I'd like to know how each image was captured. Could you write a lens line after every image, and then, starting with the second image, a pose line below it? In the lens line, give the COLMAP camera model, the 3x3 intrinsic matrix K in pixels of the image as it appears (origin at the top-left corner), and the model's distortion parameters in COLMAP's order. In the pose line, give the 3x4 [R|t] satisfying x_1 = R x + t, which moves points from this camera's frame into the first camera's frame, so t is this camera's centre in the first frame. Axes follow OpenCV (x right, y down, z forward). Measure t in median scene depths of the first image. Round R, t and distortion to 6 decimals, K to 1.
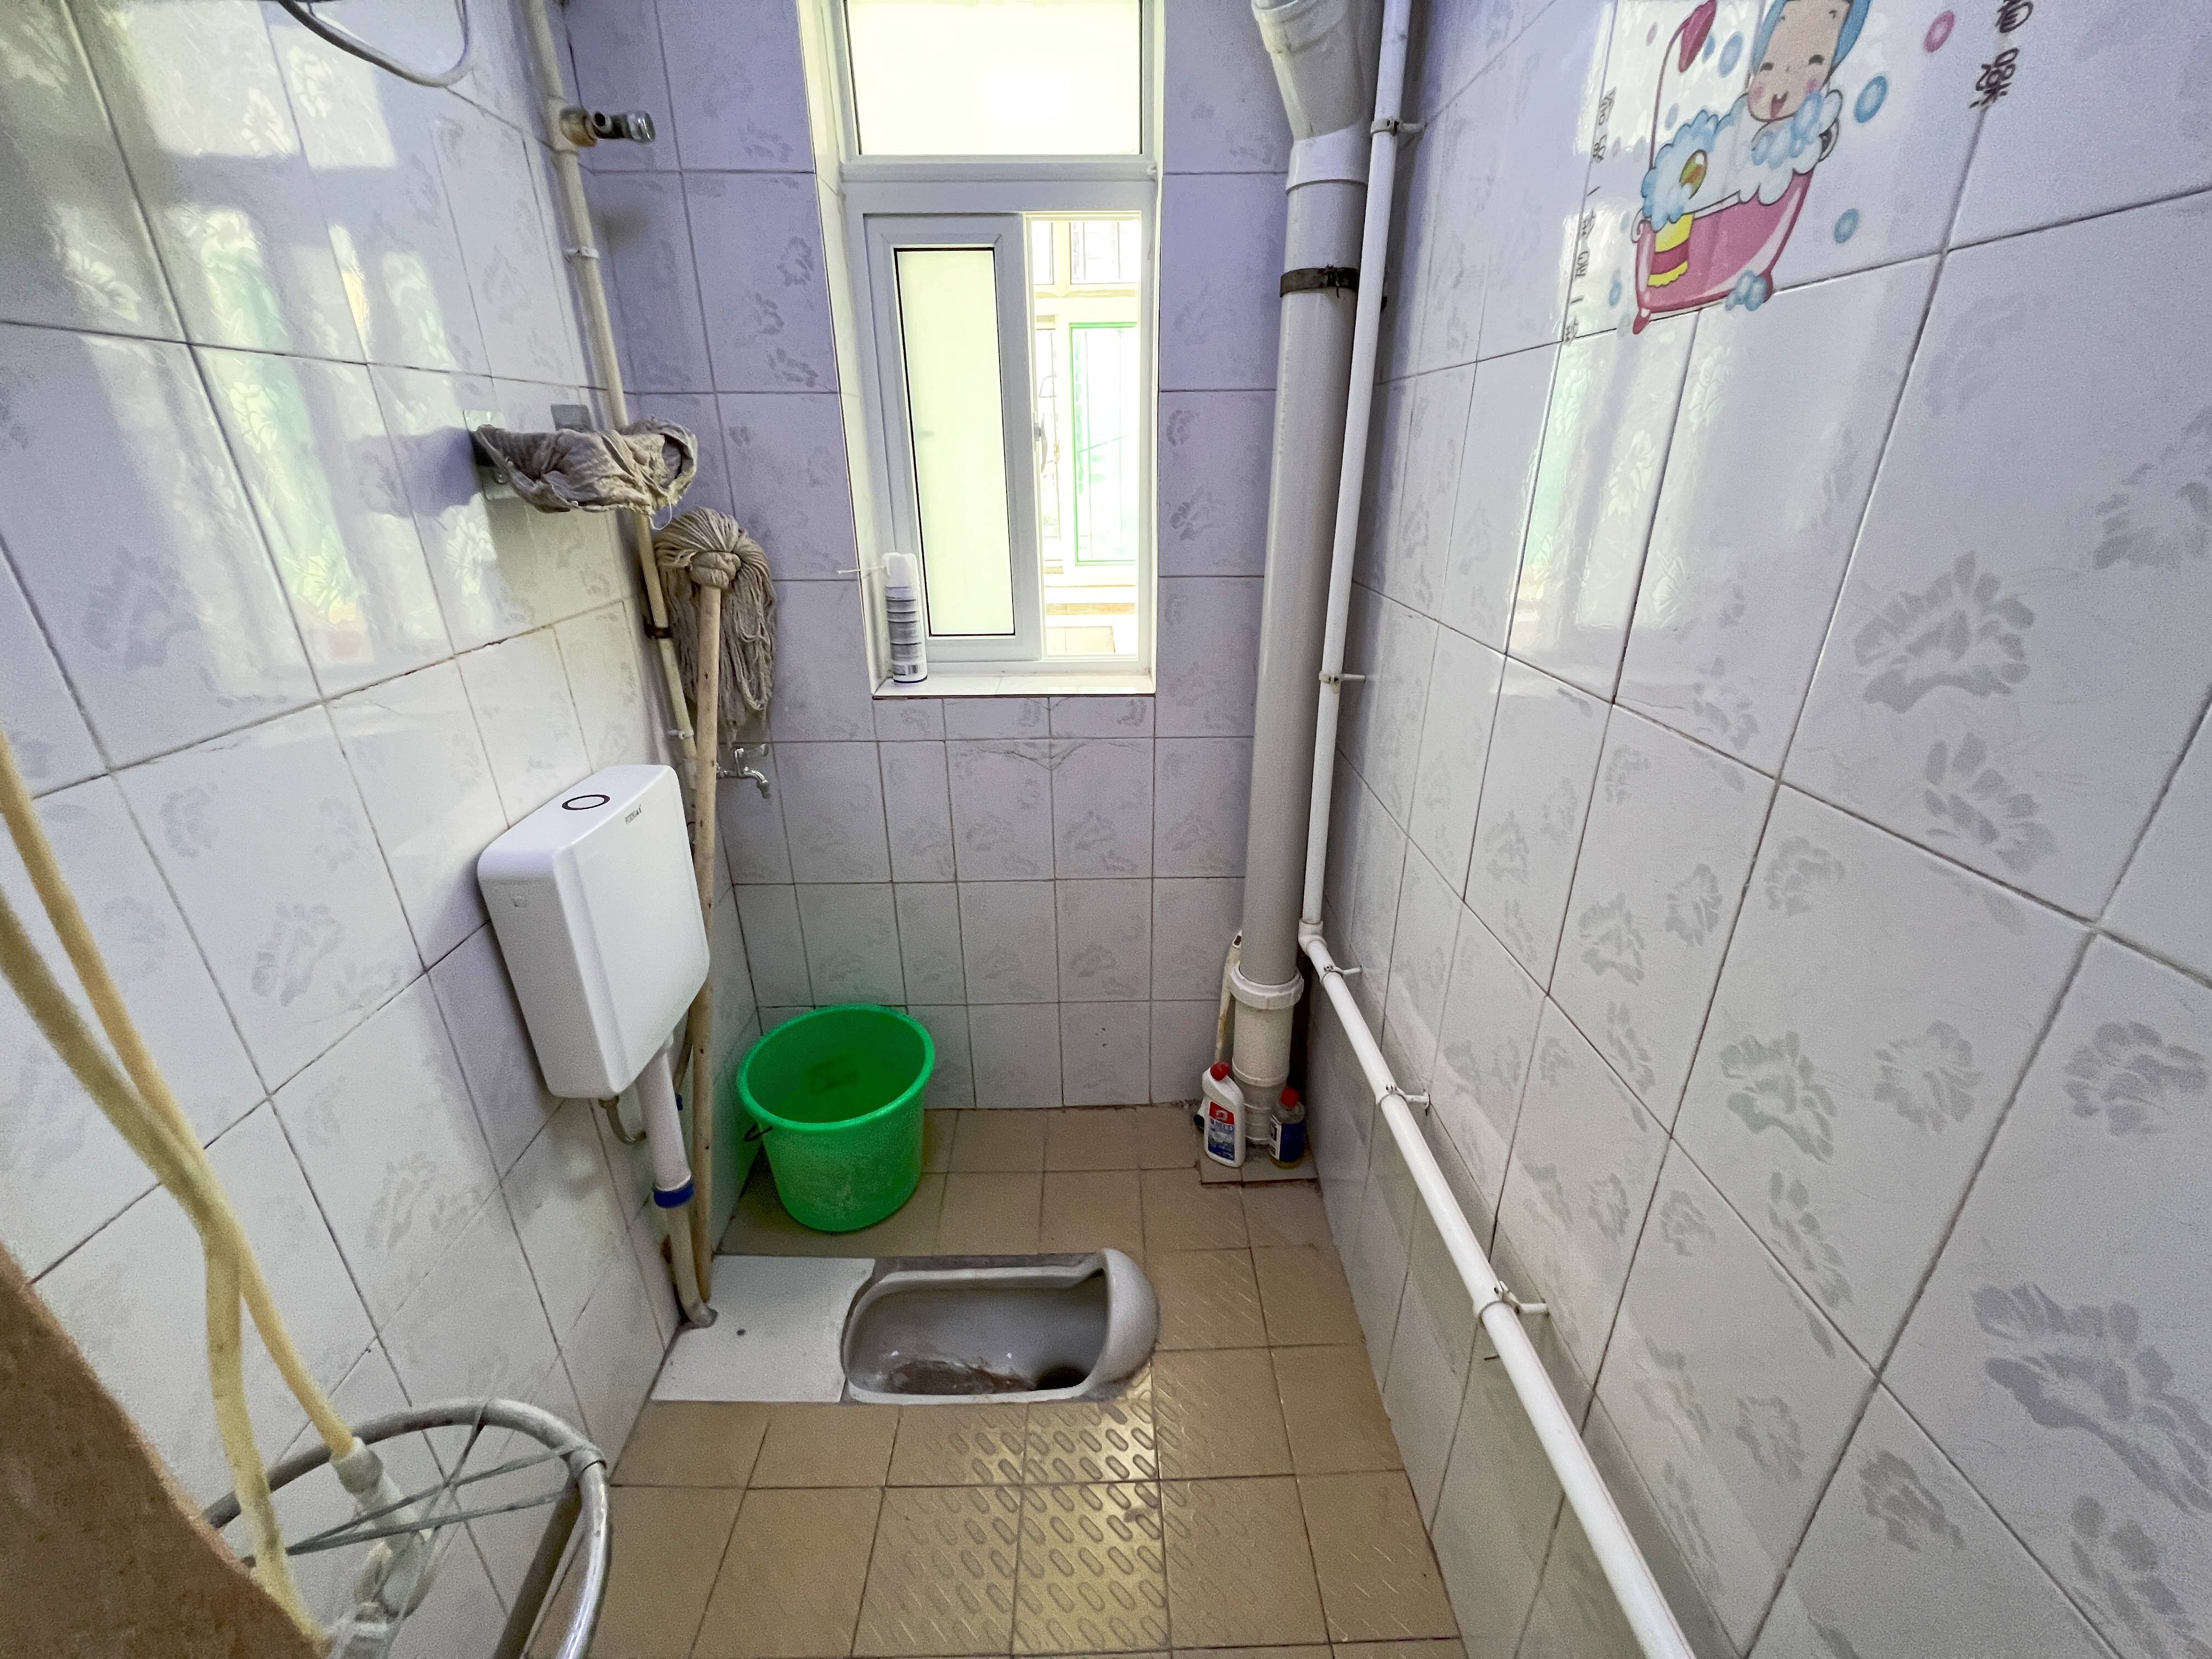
lens RADIAL K [[889.8, 0, 1105.6], [0, 889.8, 829.3], [0, 0, 1]] dist [-0.000725, -0.000005]
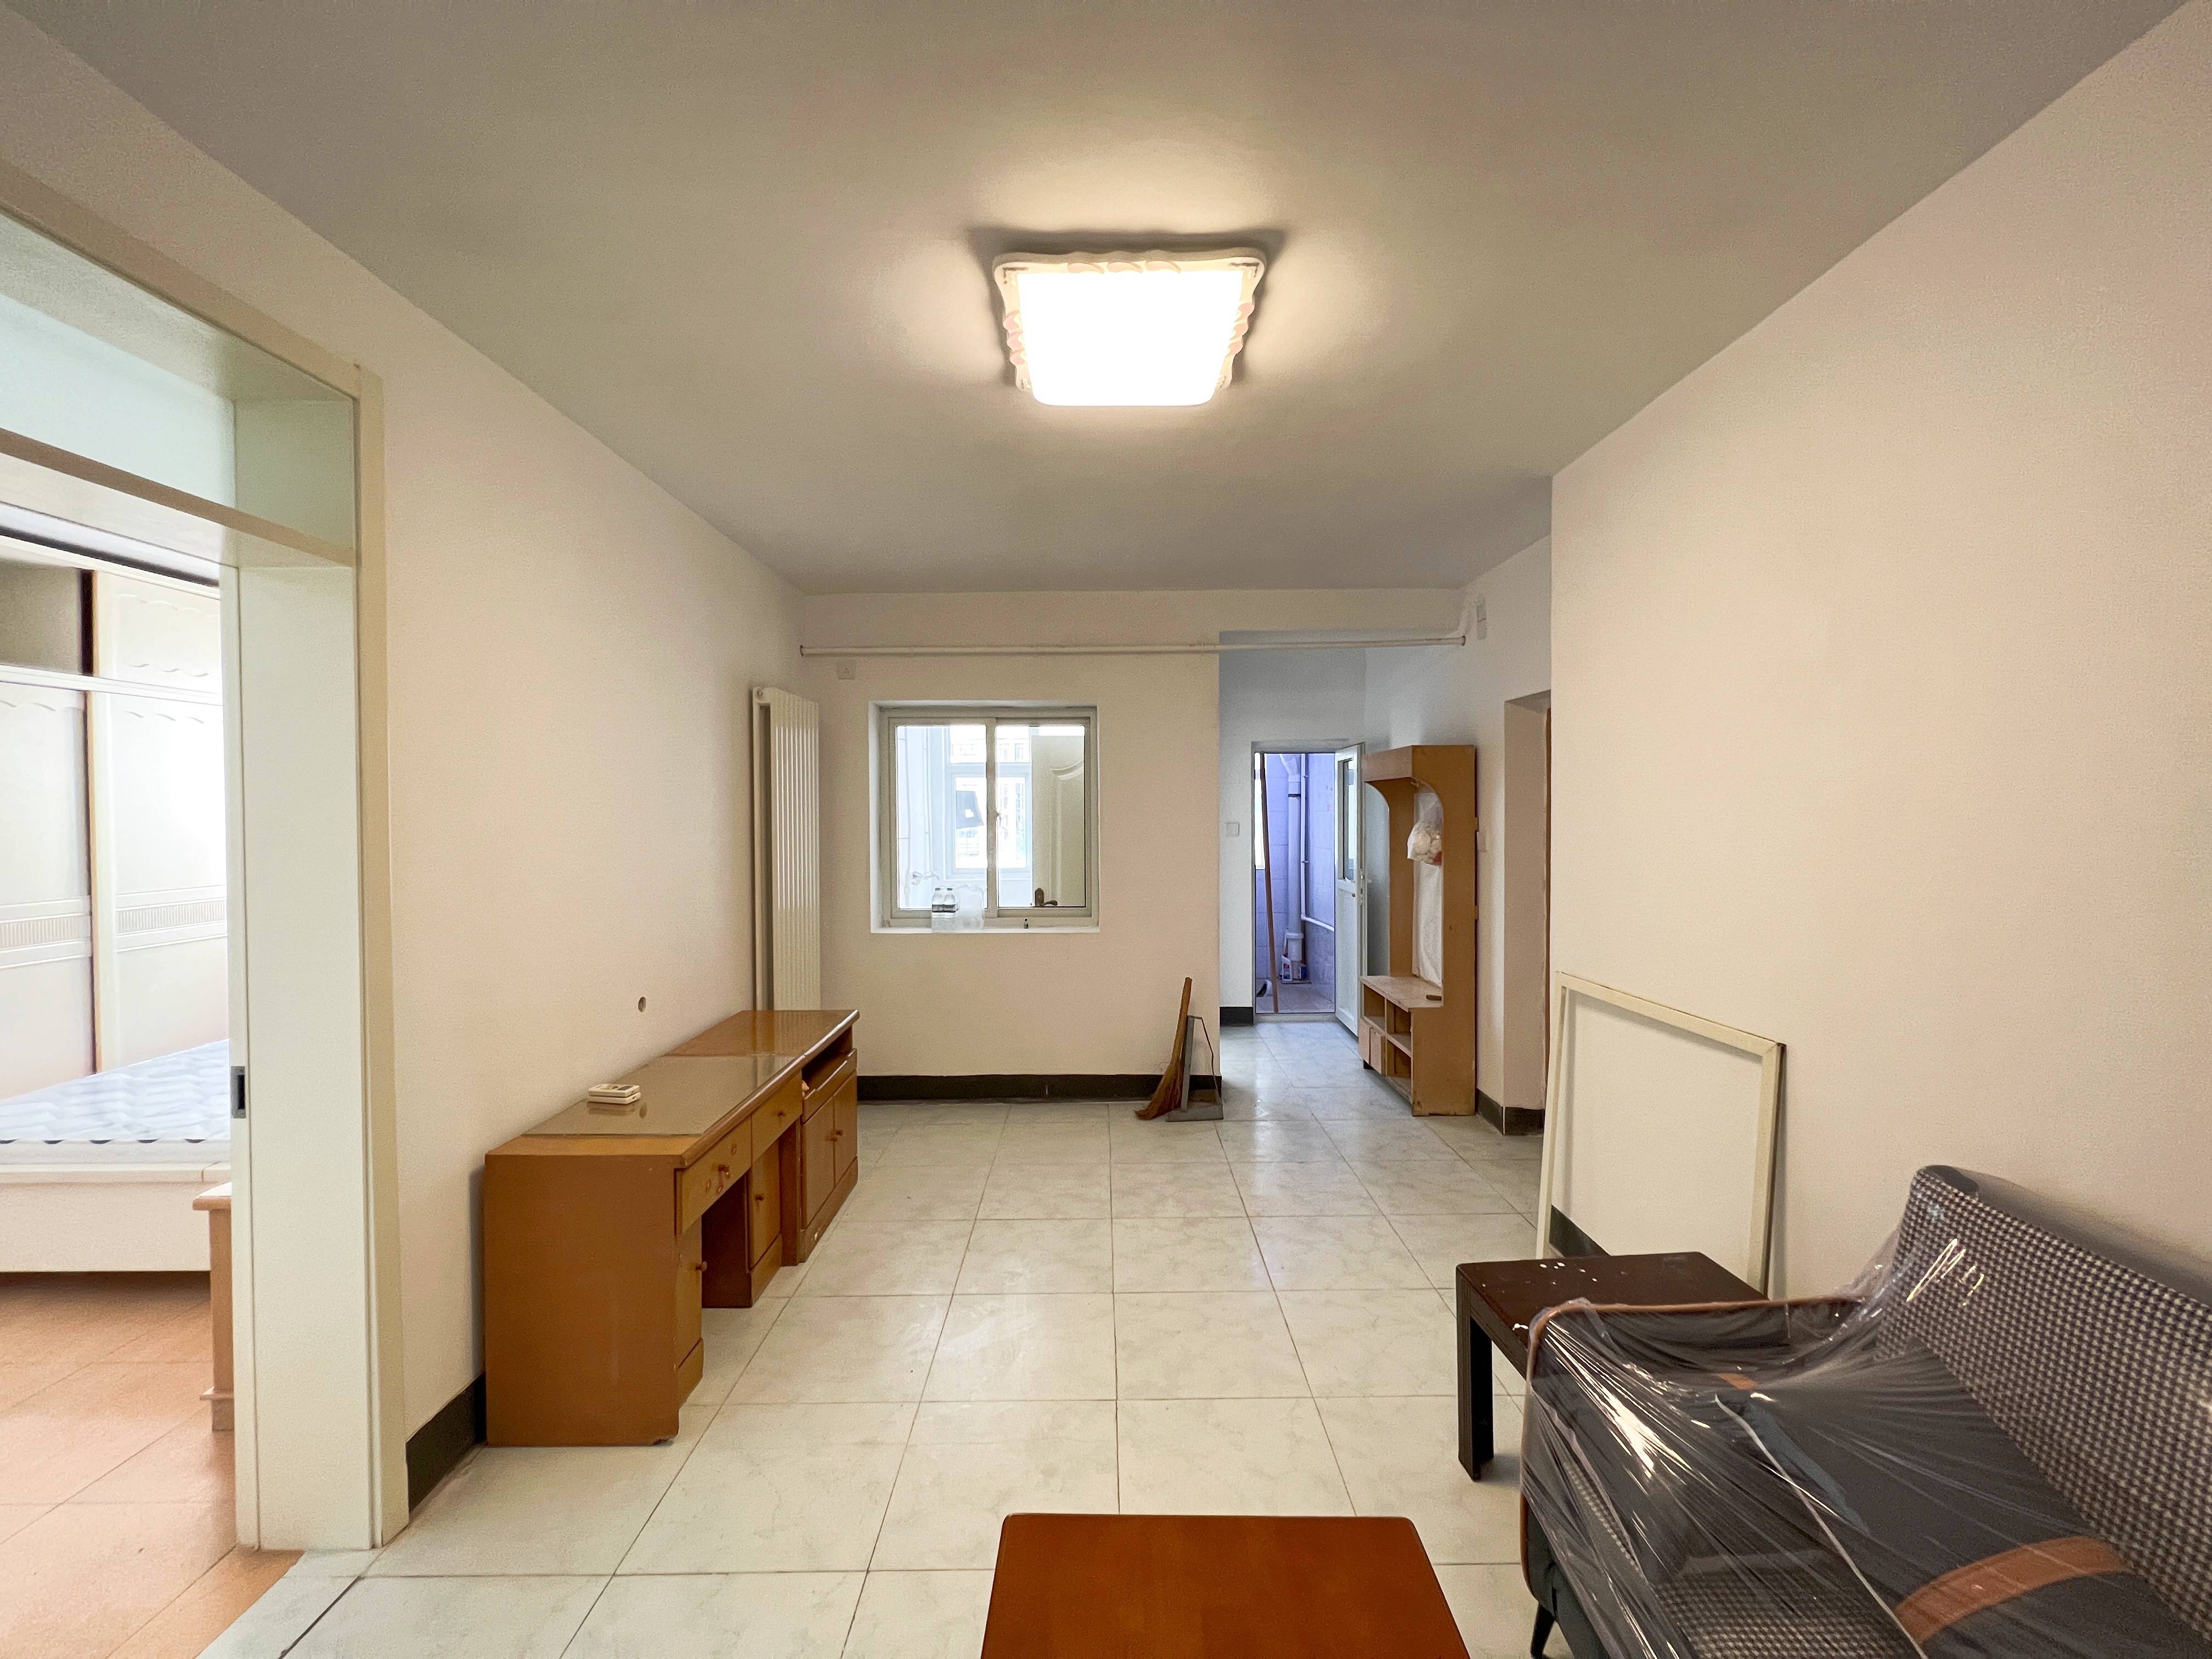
lens RADIAL K [[889.8, 0, 1106.3], [0, 889.8, 825.8], [0, 0, 1]] dist [-0.000725, -0.000005]
pose [[0.999779, 0.005142, -0.020373, -0.718670], [-0.012454, 0.925931, -0.377487, 1.462057], [0.016923, 0.377658, 0.925791, -3.562496]]
